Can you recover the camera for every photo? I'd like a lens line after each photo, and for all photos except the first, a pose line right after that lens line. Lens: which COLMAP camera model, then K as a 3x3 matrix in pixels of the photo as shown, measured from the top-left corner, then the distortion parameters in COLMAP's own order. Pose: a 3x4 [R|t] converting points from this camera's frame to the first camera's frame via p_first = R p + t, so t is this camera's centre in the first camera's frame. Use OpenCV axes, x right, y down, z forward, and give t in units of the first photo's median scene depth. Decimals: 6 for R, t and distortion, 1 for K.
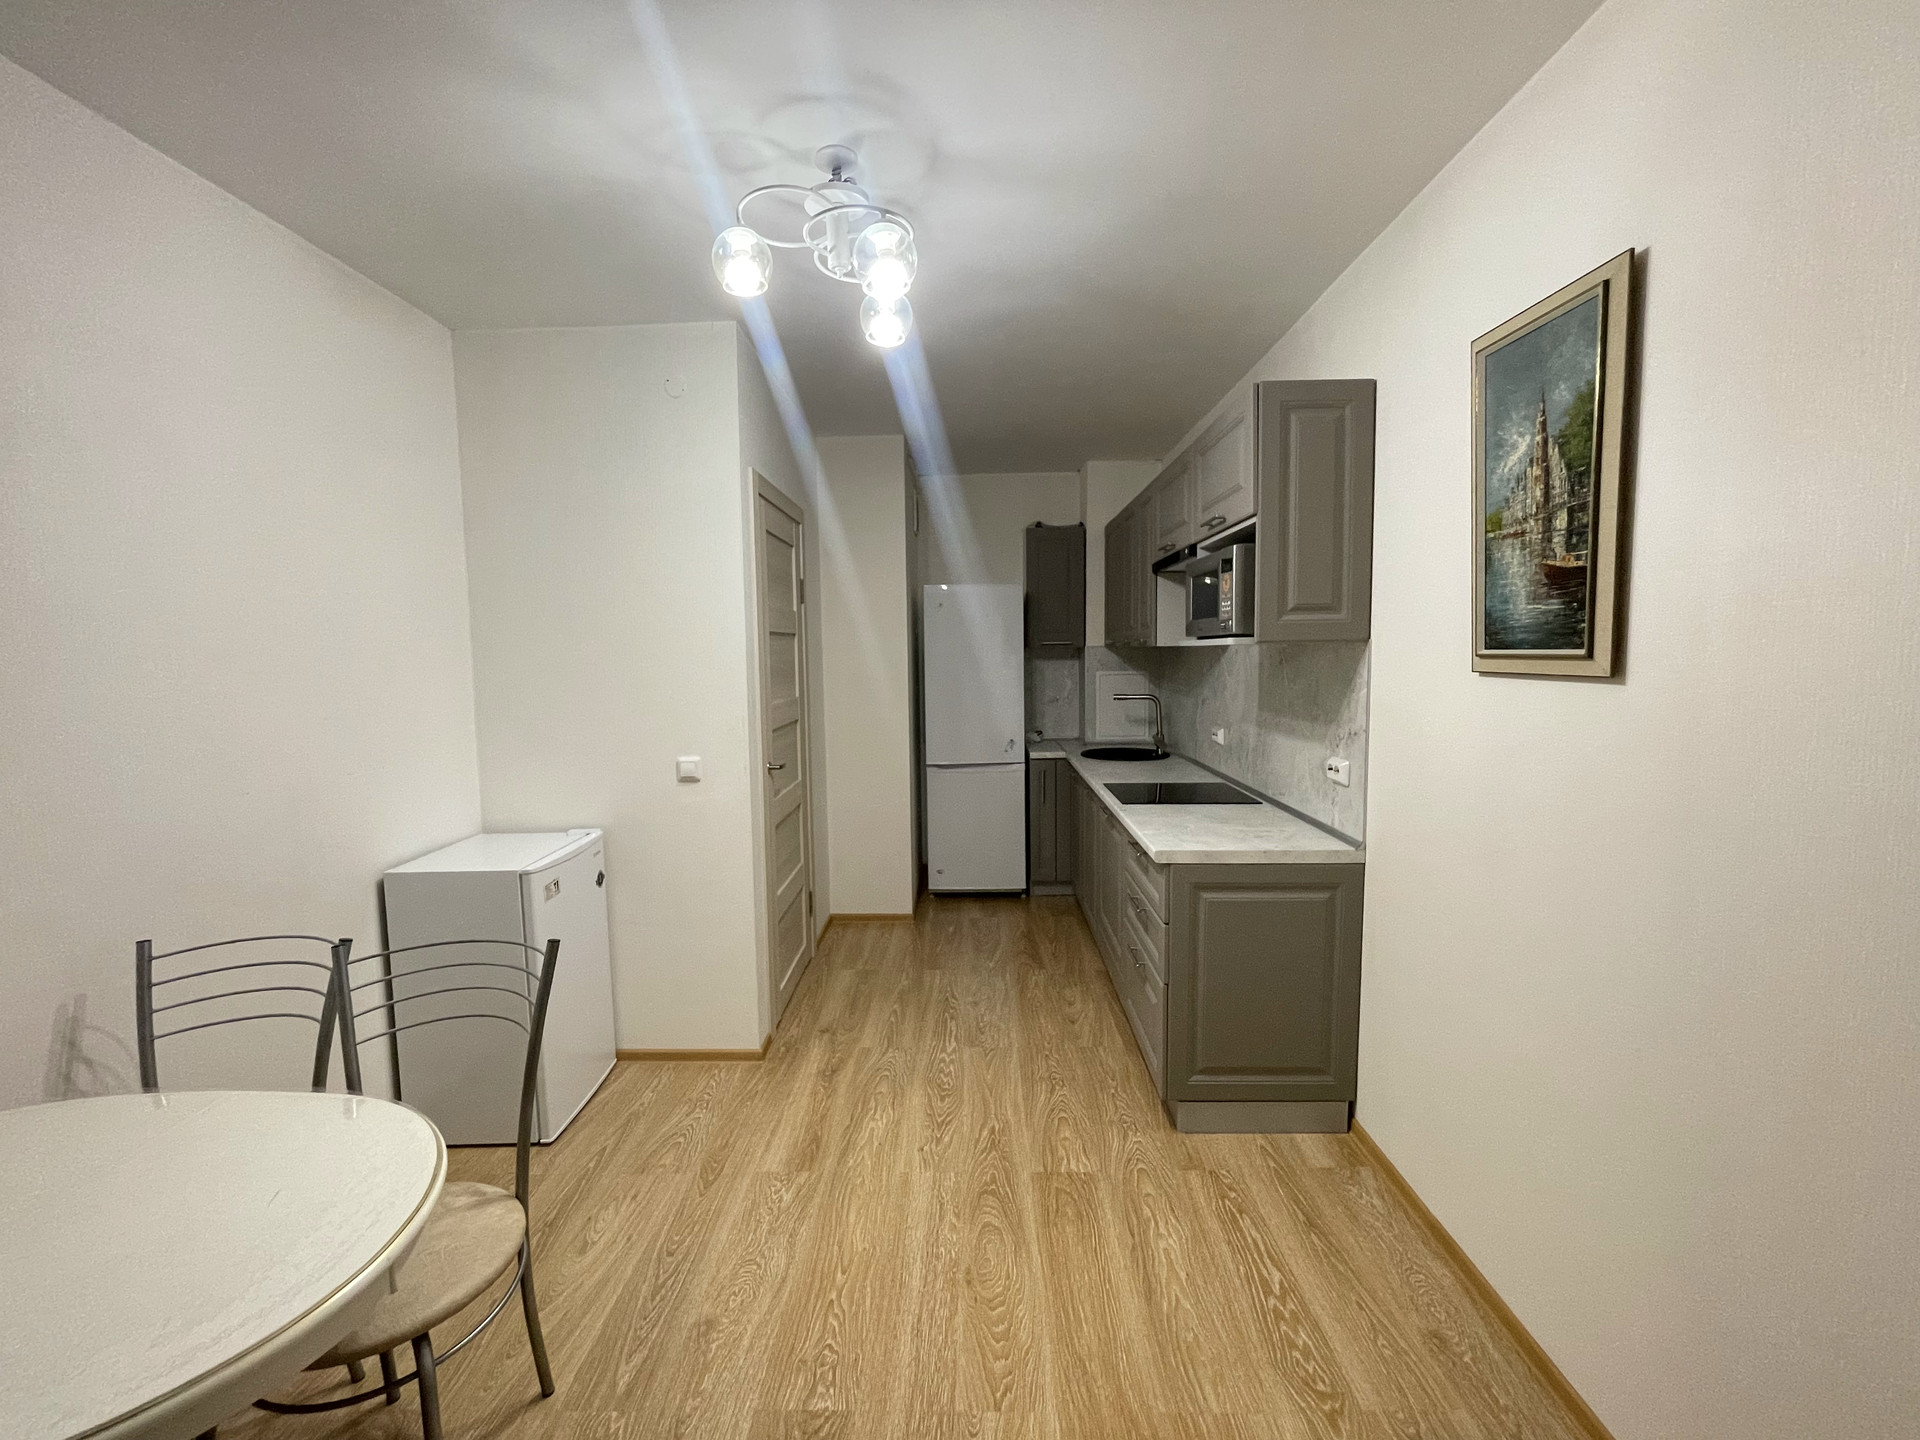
lens RADIAL K [[785.6, 0, 926.1], [0, 785.6, 714.6], [0, 0, 1]] dist [0.002751, -0.001337]
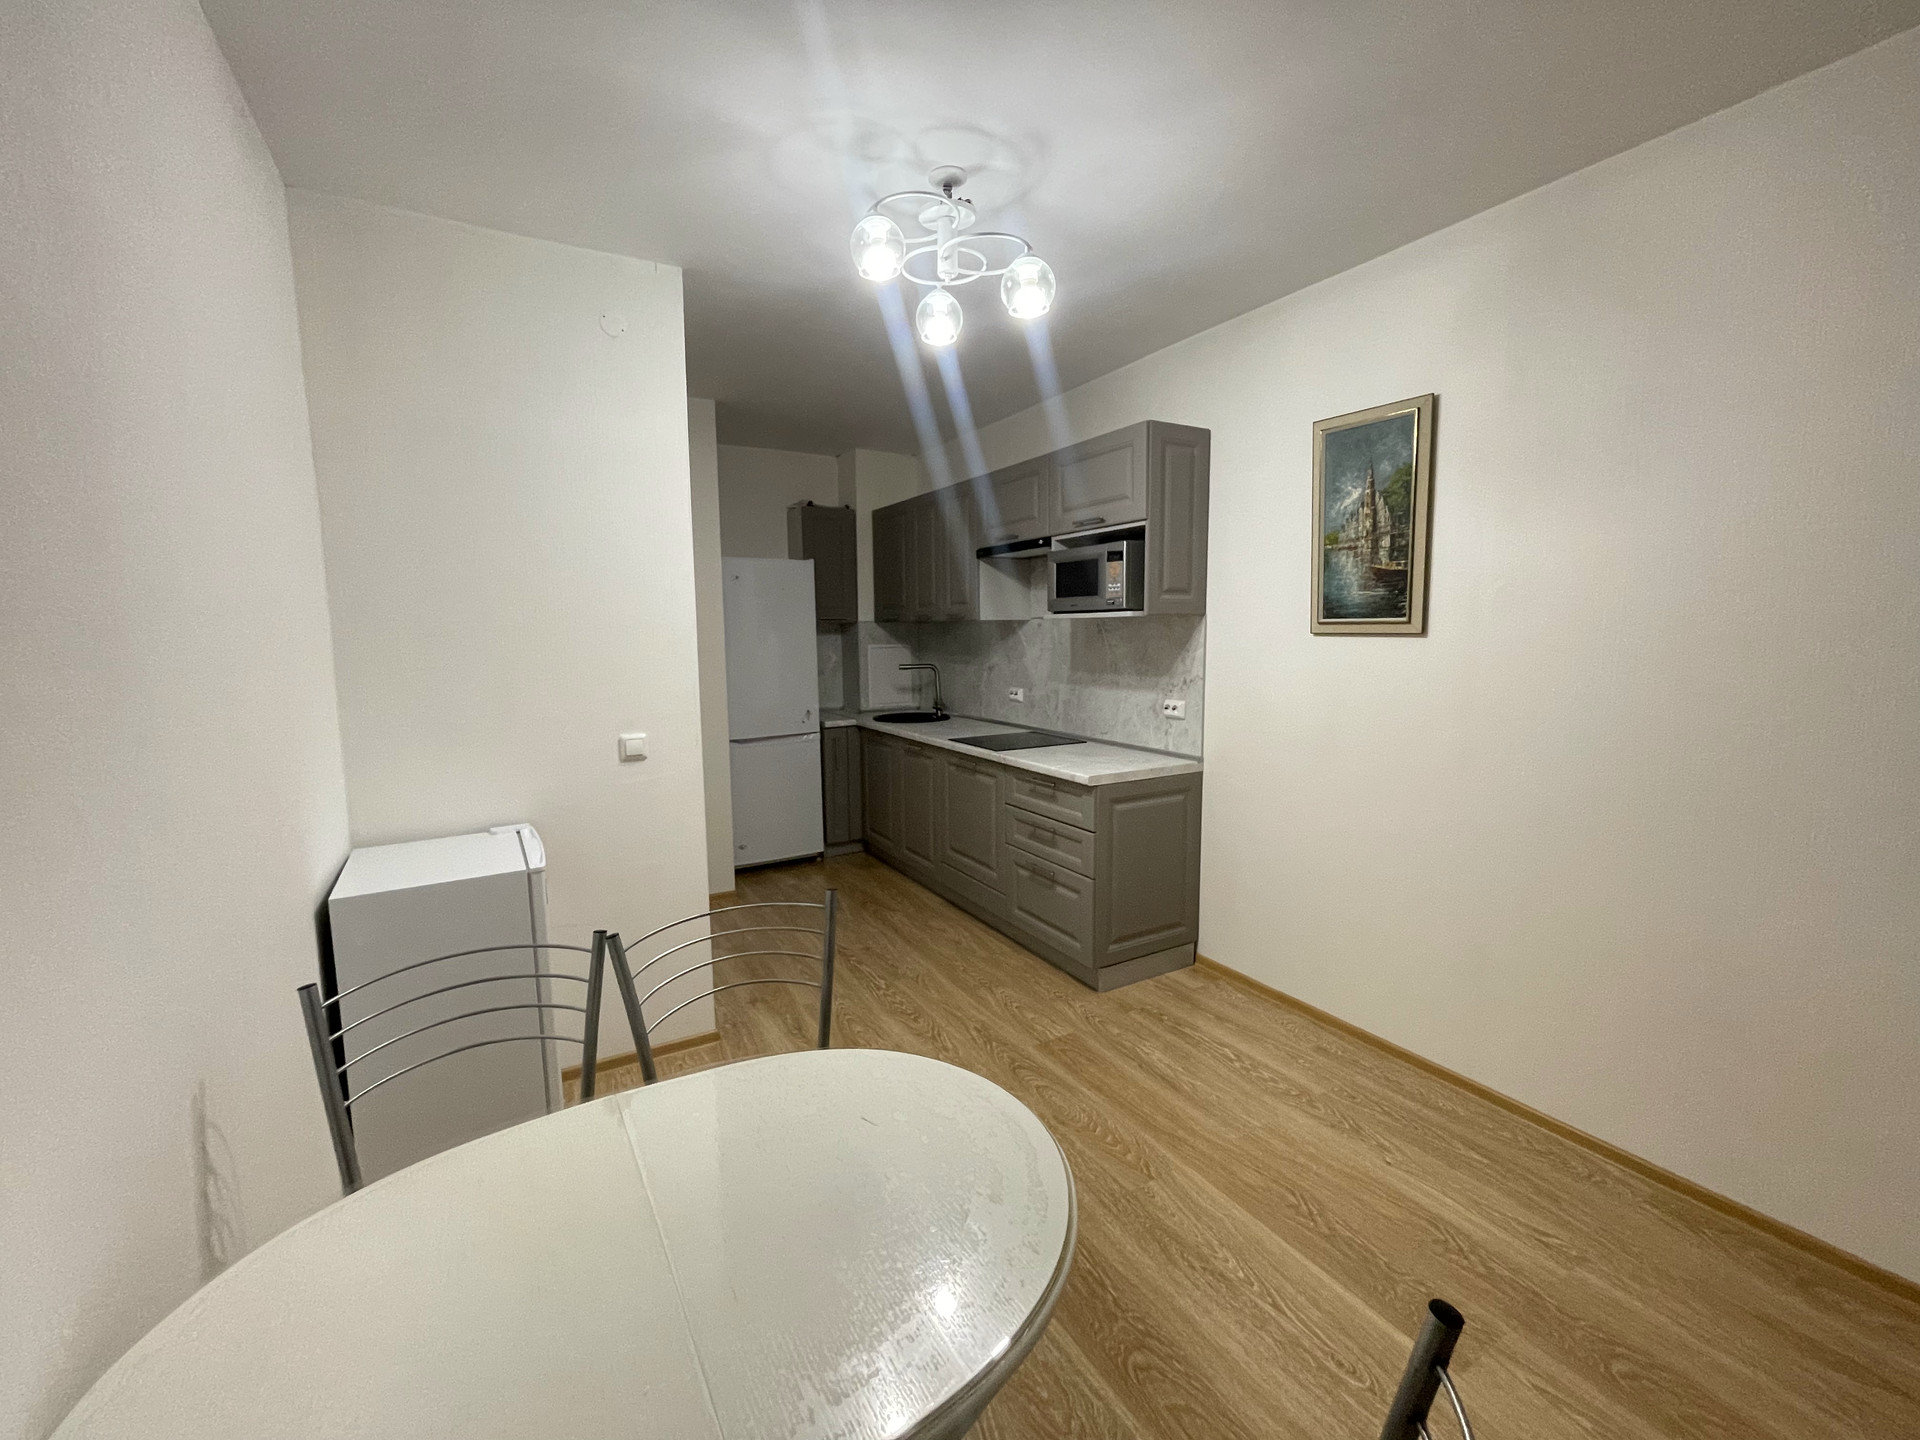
lens RADIAL K [[785.6, 0, 957.2], [0, 785.6, 712.9], [0, 0, 1]] dist [0.002751, -0.001337]
pose [[0.851604, -0.052076, 0.521593, -0.554551], [0.040640, 0.998617, 0.033349, 0.017575], [-0.522609, -0.007203, 0.852542, 0.020592]]
